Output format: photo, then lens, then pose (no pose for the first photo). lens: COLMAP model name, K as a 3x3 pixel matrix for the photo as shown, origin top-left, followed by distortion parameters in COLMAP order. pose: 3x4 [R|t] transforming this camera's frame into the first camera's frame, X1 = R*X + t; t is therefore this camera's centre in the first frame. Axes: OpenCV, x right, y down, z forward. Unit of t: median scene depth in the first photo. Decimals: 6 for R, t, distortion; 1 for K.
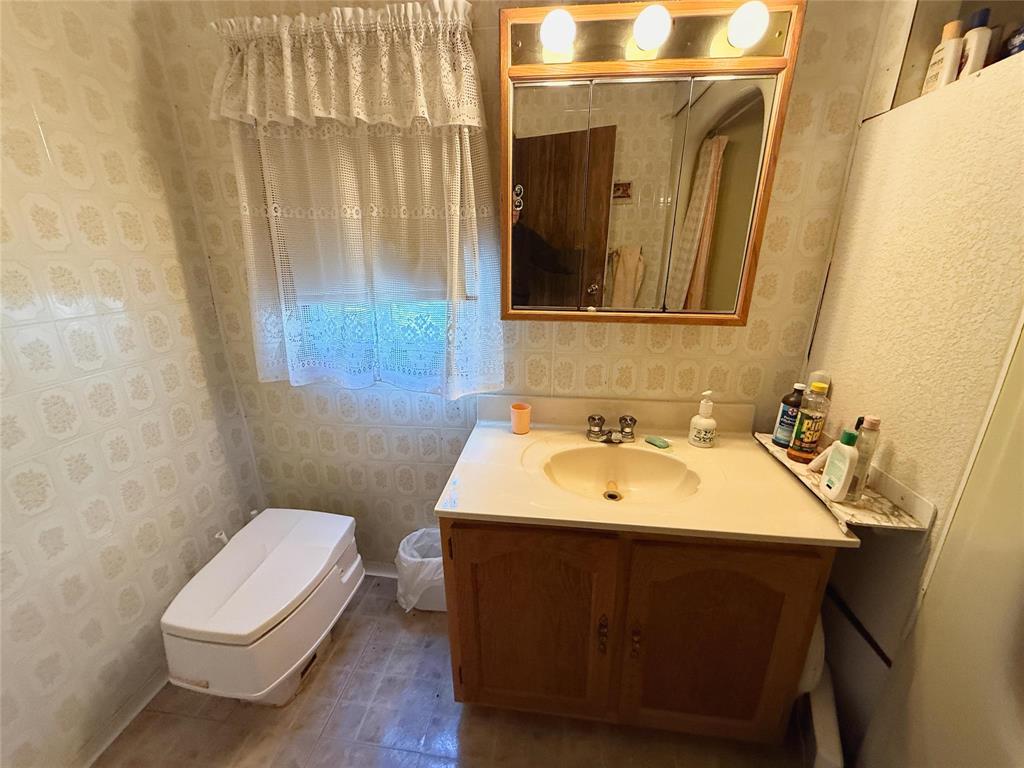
lens RADIAL K [[407.0, 0, 513.0], [0, 407.0, 382.8], [0, 0, 1]] dist [-0.000188, -0.000032]
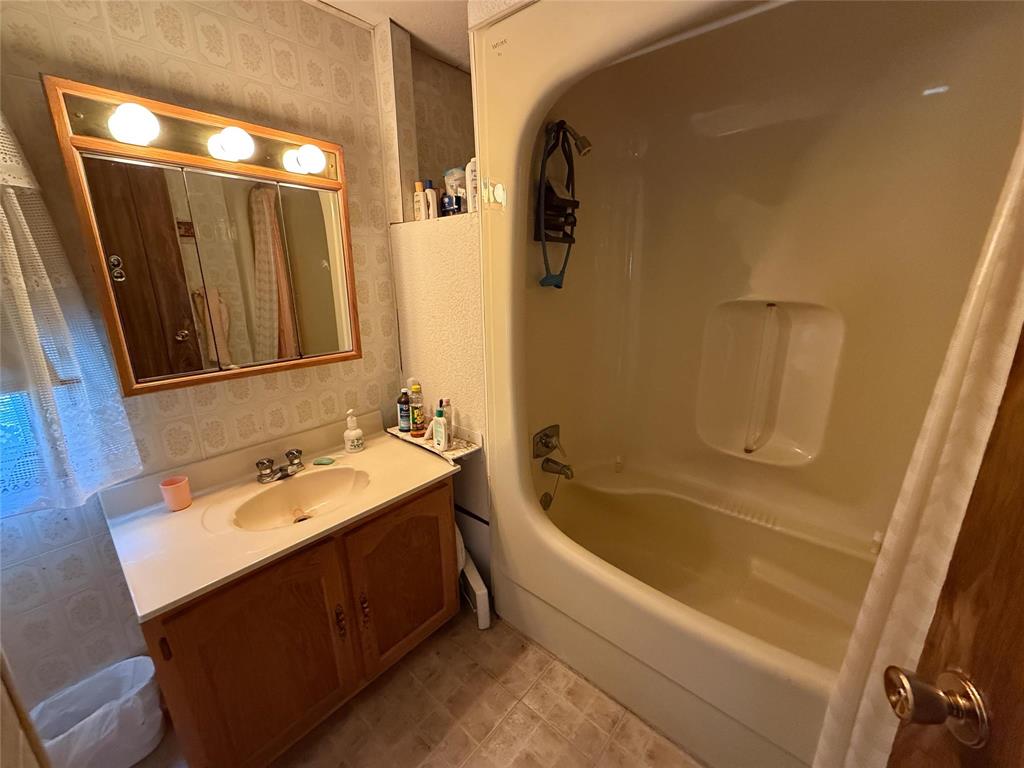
lens RADIAL K [[407.0, 0, 513.0], [0, 407.0, 382.8], [0, 0, 1]] dist [-0.000188, -0.000032]
pose [[0.563634, -0.221960, 0.795645, -0.271752], [0.256685, 0.962599, 0.086699, -0.046111], [-0.785131, 0.155363, 0.599527, -0.236433]]
